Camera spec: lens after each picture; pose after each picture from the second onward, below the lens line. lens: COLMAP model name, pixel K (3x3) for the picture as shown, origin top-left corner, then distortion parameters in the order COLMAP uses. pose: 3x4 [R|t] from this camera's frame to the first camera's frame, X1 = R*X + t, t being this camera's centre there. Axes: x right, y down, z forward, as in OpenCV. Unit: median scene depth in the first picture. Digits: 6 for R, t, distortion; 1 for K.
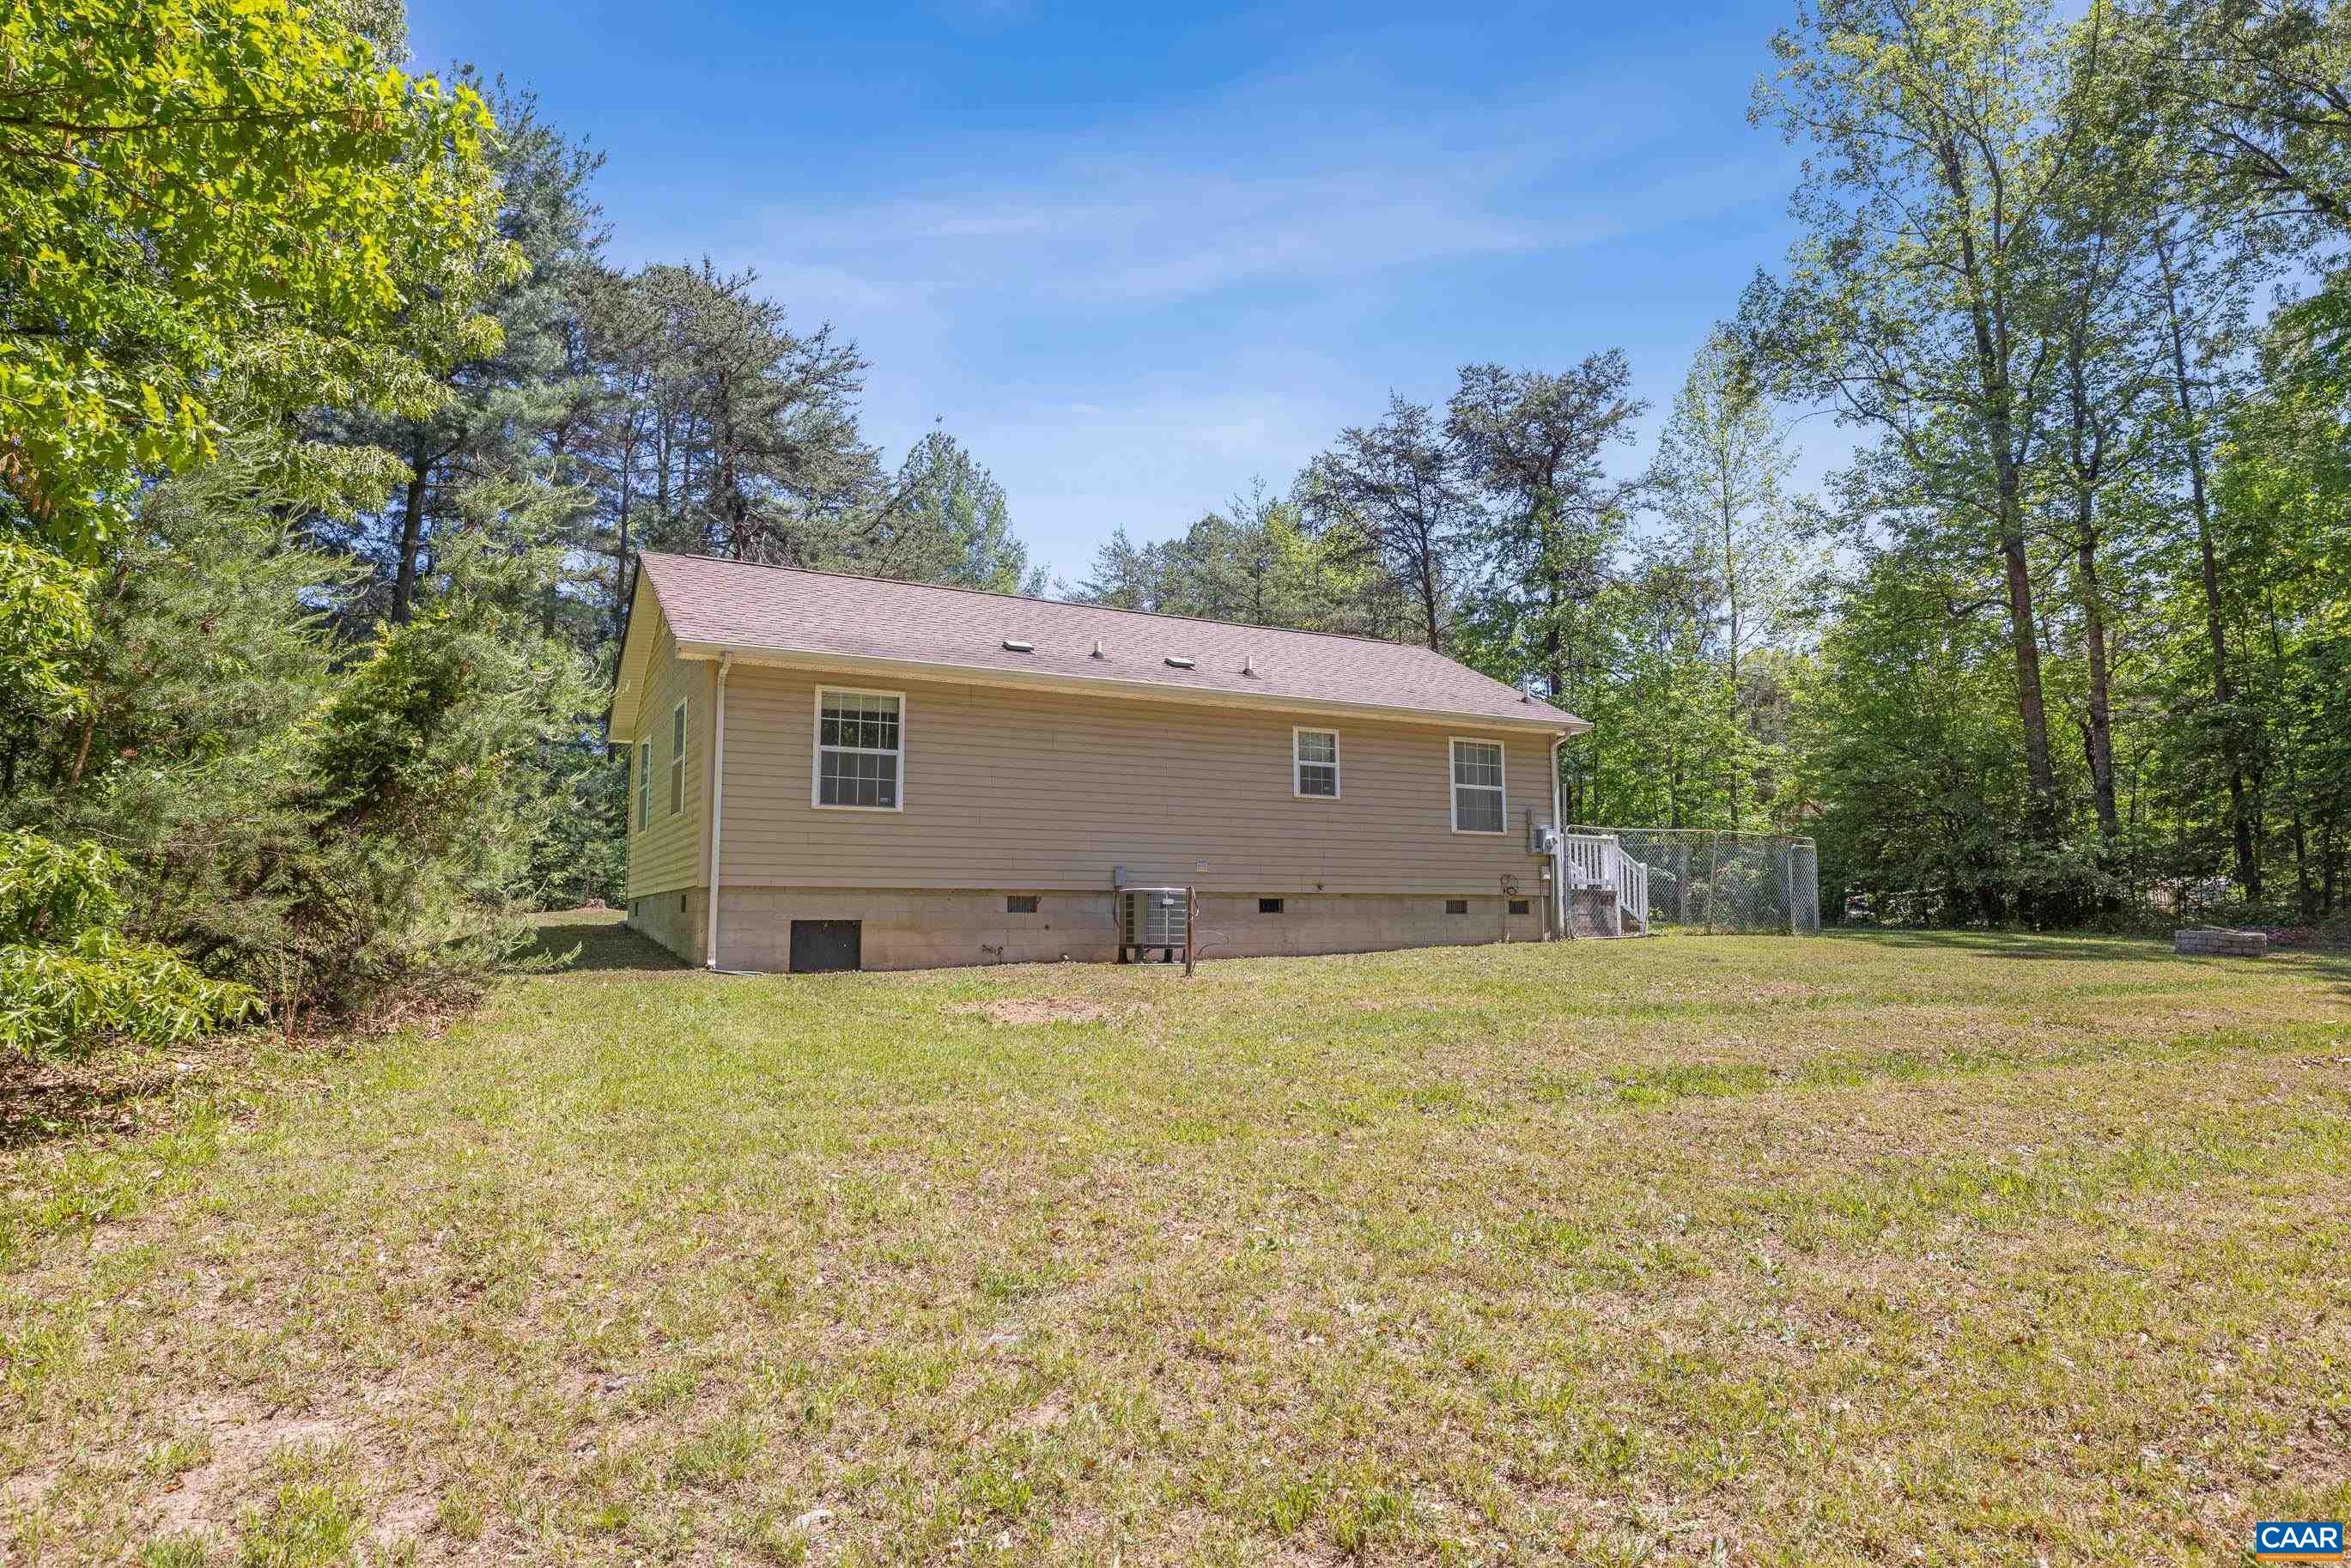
lens RADIAL K [[1323.3, 0, 1199.9], [0, 1323.3, 785.8], [0, 0, 1]] dist [0.000990, -0.000437]
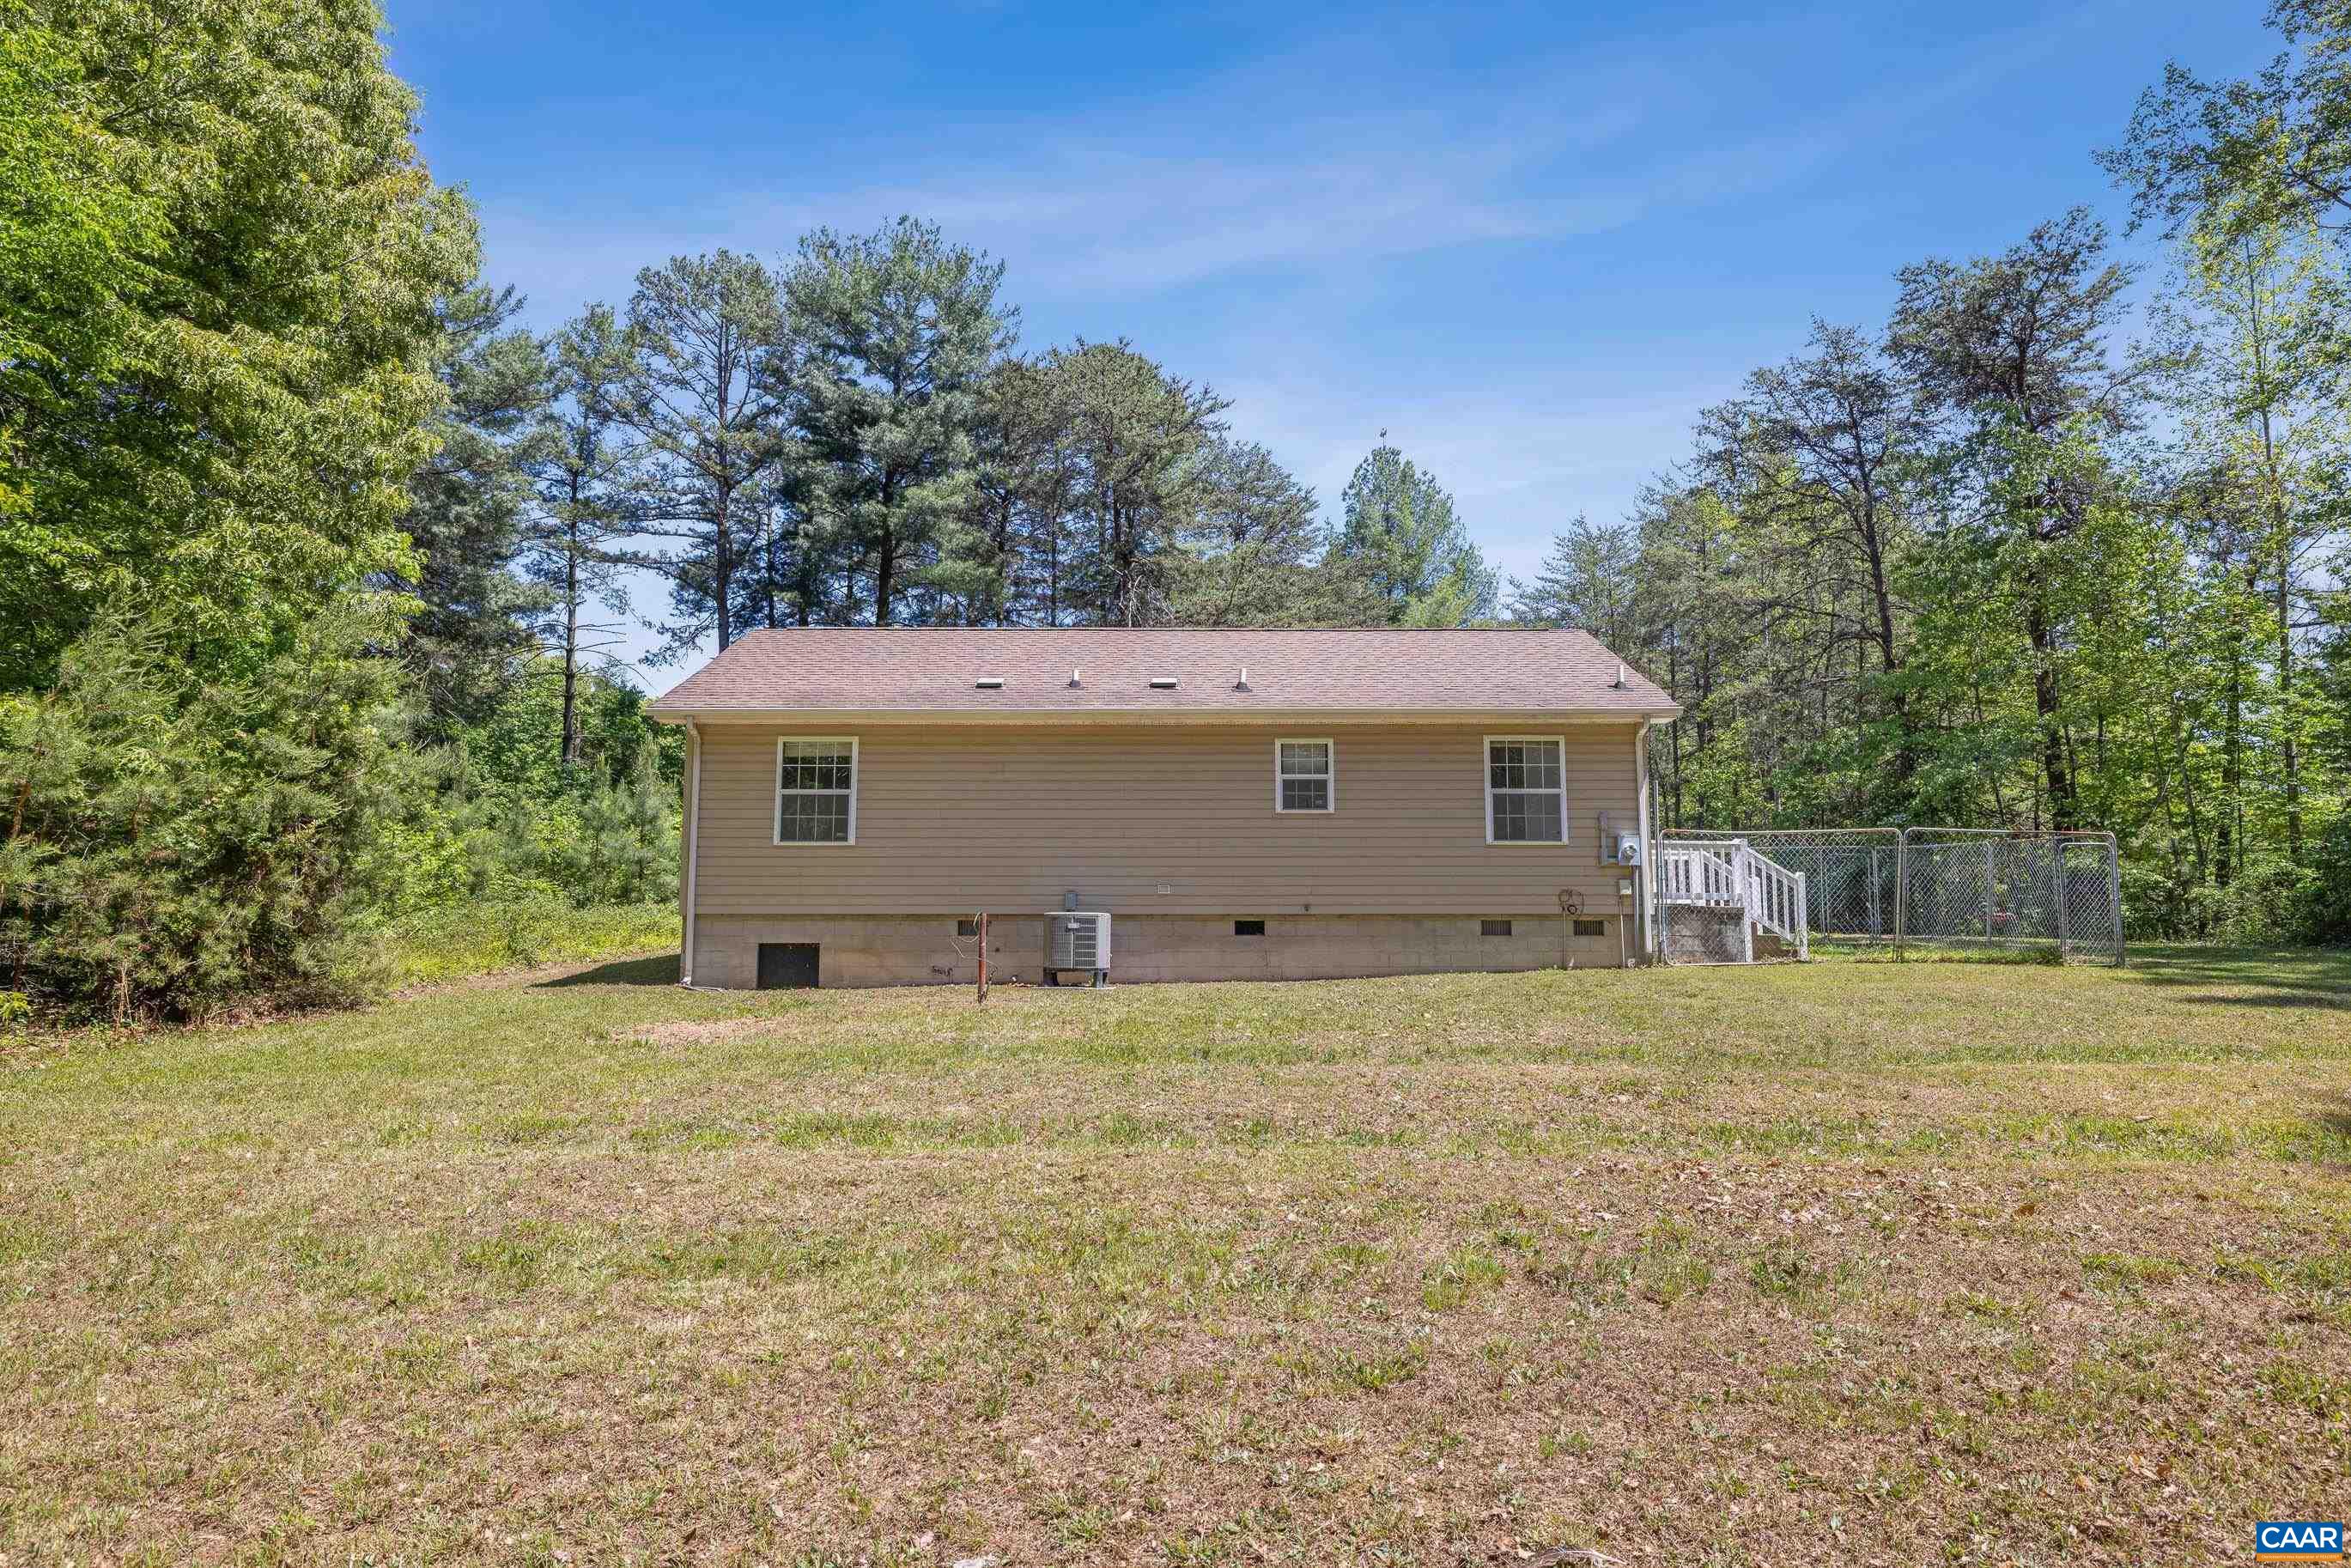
lens RADIAL K [[1323.3, 0, 1199.9], [0, 1323.3, 785.8], [0, 0, 1]] dist [0.000990, -0.000437]
pose [[0.880279, -0.050523, -0.471760, 0.457442], [0.048018, 0.998696, -0.017355, 0.002697], [0.472021, -0.007376, 0.881556, 0.133939]]
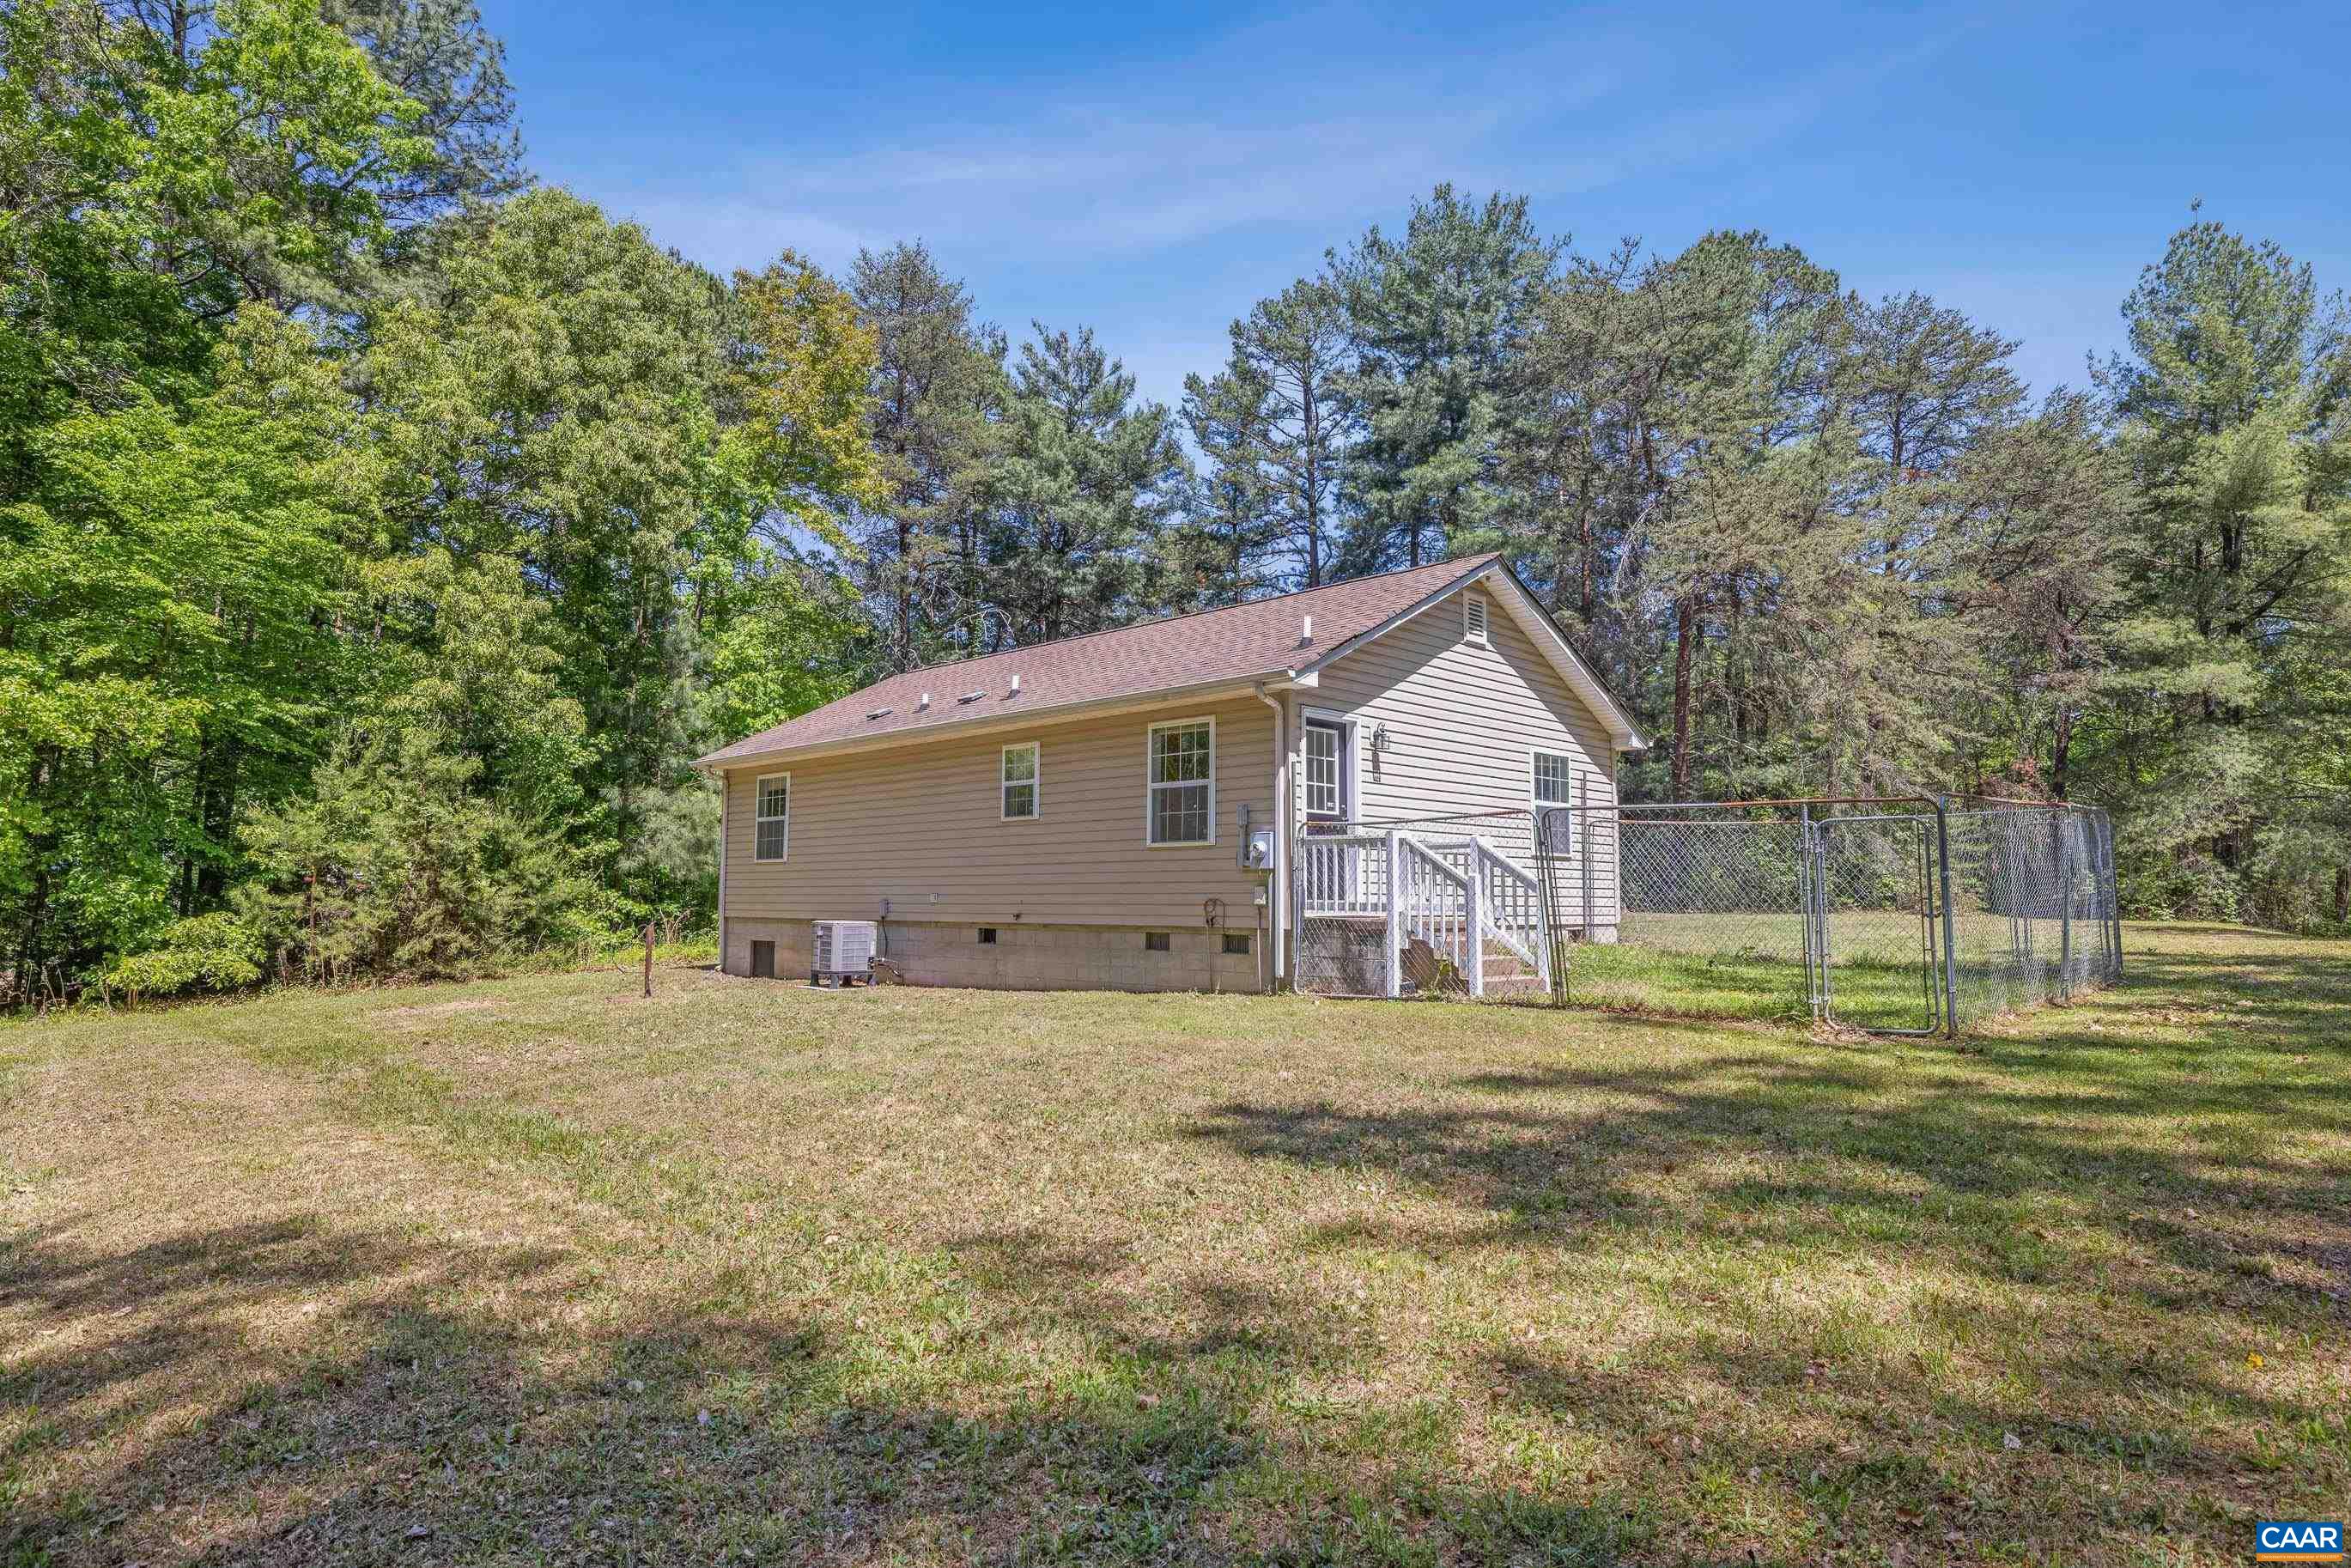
lens RADIAL K [[1323.3, 0, 1199.9], [0, 1323.3, 785.8], [0, 0, 1]] dist [0.000990, -0.000437]
pose [[0.295878, -0.075647, -0.952226, 0.984556], [0.100651, 0.993779, -0.047673, 0.041449], [0.949908, -0.081737, 0.301651, 0.825775]]
